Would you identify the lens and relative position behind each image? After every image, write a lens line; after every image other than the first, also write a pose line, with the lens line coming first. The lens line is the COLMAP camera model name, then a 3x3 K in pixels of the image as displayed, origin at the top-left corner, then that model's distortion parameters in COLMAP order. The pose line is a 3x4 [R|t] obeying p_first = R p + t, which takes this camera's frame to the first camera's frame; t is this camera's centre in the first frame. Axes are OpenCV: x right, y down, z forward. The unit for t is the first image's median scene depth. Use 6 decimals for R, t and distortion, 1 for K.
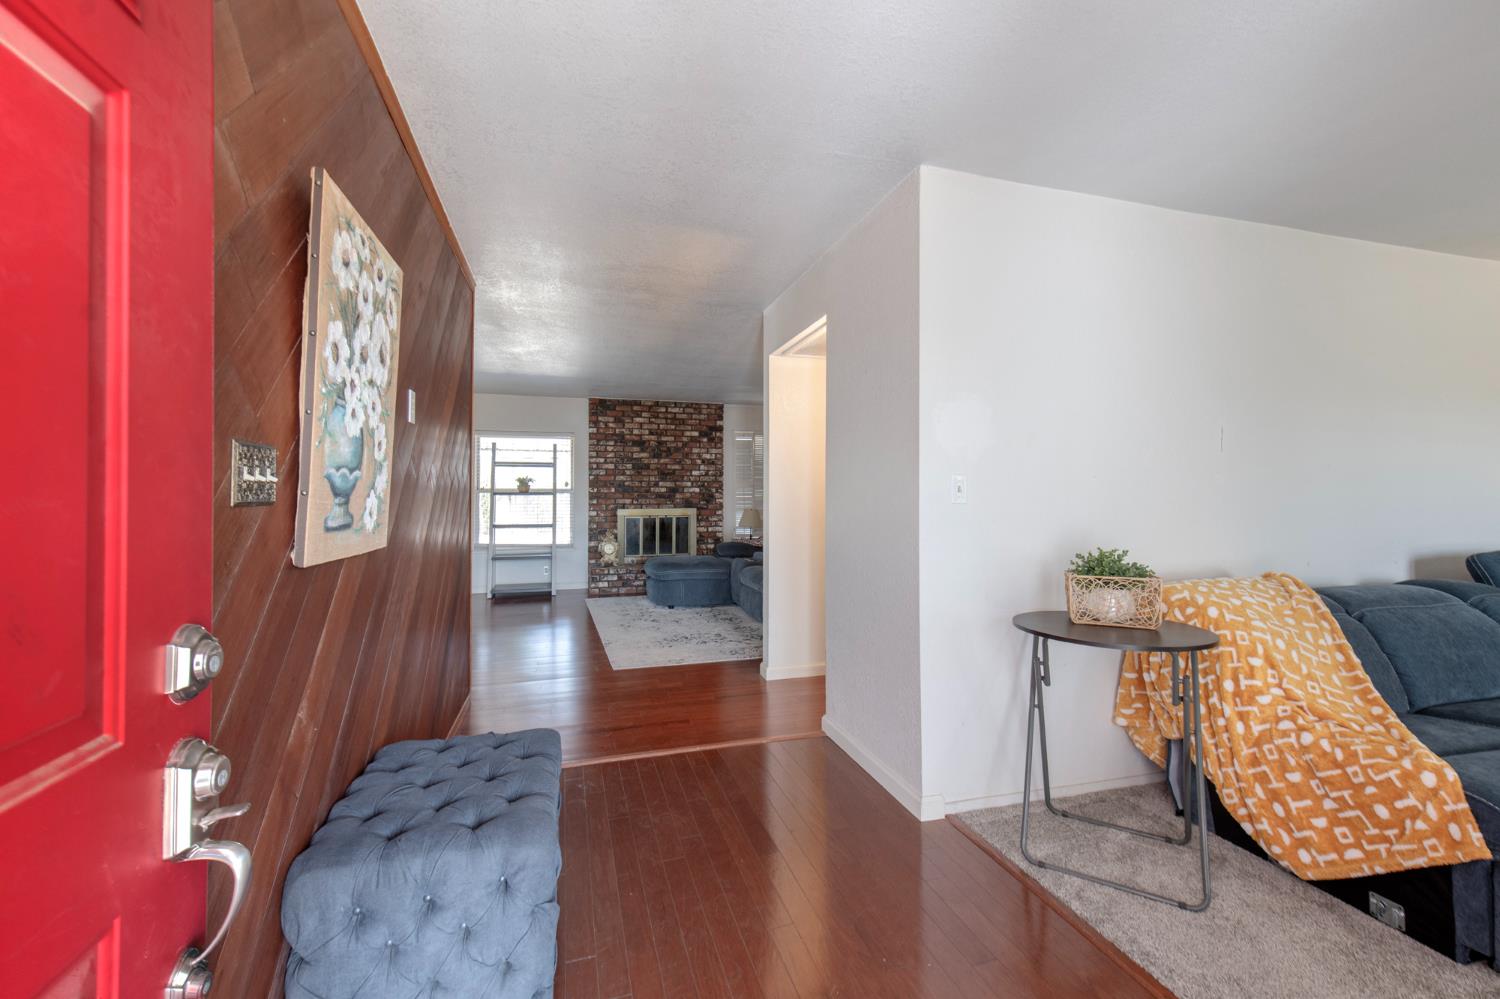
lens RADIAL K [[629.0, 0, 748.4], [0, 629.0, 496.1], [0, 0, 1]] dist [0.001432, 0.001994]
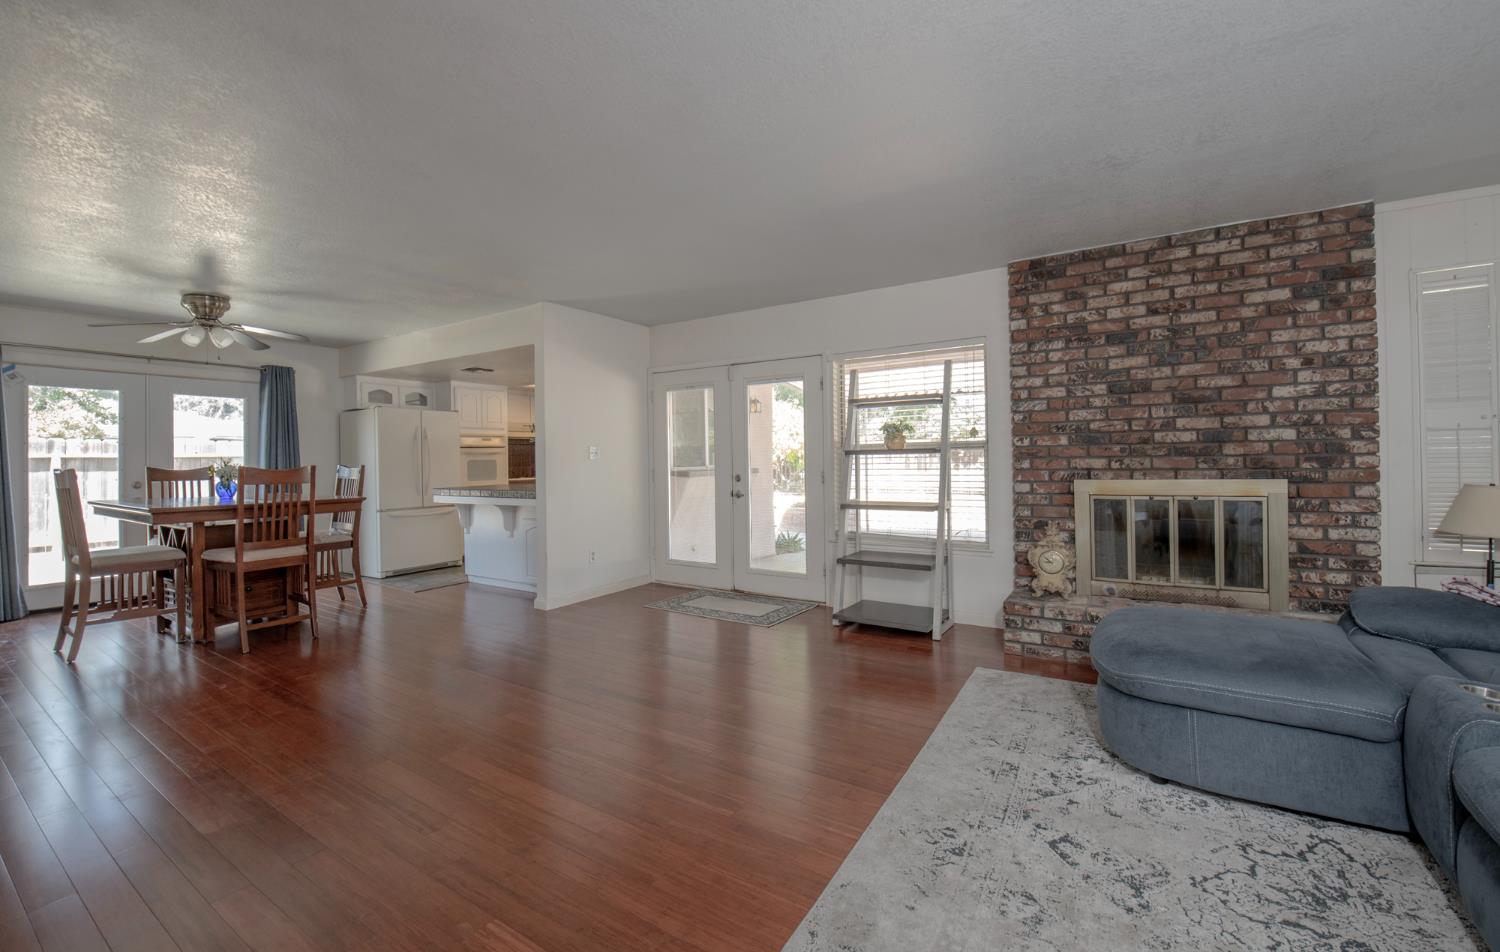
lens RADIAL K [[636.7, 0, 750.3], [0, 636.7, 456.6], [0, 0, 1]] dist [-0.007020, -0.001146]
pose [[0.659182, -0.012383, -0.751881, -0.004647], [0.017541, 0.999846, -0.001088, -0.000744], [0.751779, -0.012472, 0.659298, 0.485265]]
